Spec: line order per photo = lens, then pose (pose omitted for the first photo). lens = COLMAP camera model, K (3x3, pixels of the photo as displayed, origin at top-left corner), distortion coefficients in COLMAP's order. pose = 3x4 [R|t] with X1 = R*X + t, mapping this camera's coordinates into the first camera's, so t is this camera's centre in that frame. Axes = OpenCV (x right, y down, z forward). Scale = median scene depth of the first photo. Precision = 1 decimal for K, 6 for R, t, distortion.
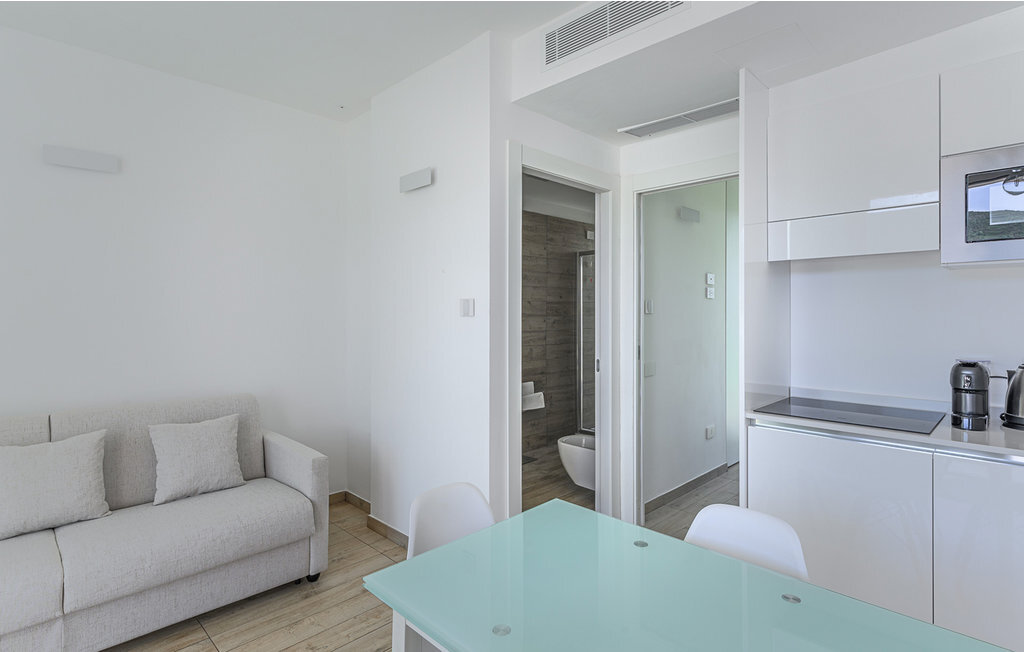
lens RADIAL K [[522.9, 0, 504.8], [0, 522.9, 315.0], [0, 0, 1]] dist [0.000449, -0.000969]
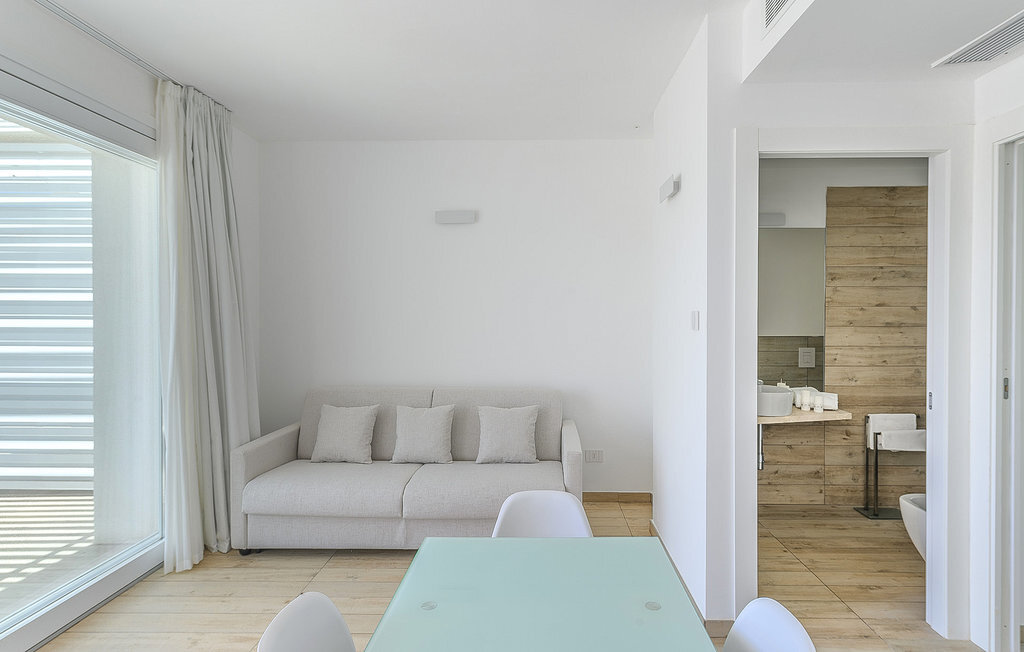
lens RADIAL K [[522.9, 0, 504.8], [0, 522.9, 315.0], [0, 0, 1]] dist [0.000449, -0.000969]
pose [[0.675525, -0.002980, -0.737331, 0.357886], [-0.001126, 0.999986, -0.005074, -0.016902], [0.737336, 0.004258, 0.675513, 0.116260]]
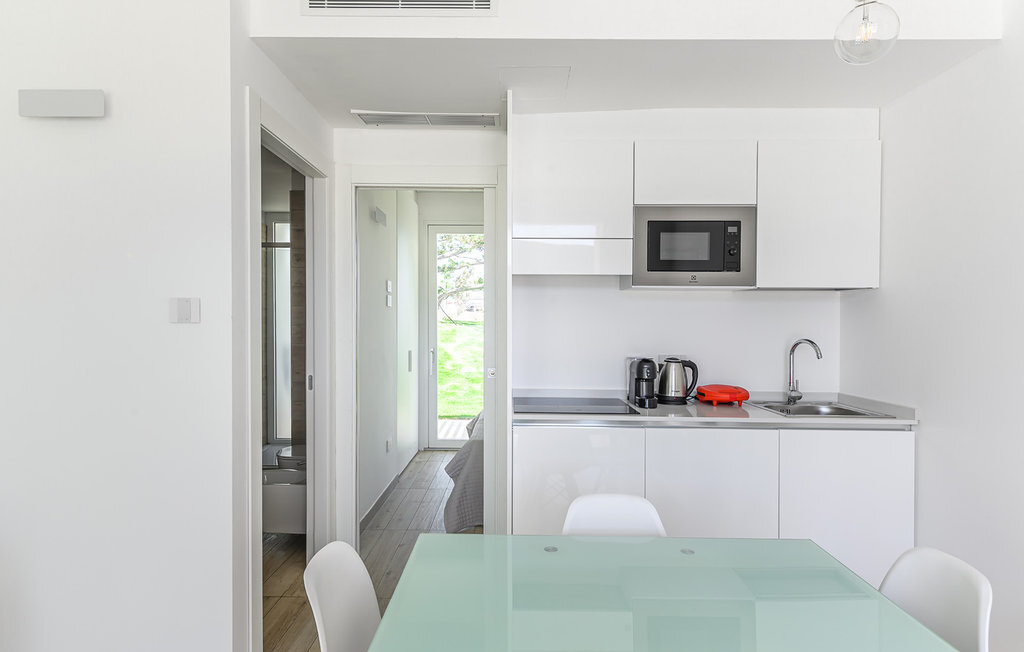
lens RADIAL K [[569.5, 0, 513.4], [0, 569.5, 335.0], [0, 0, 1]] dist [-0.002910, -0.001199]
pose [[0.696537, -0.009079, 0.717463, -0.289276], [-0.004052, 0.999854, 0.016587, 0.003155], [-0.717509, -0.014461, 0.696399, 0.148224]]
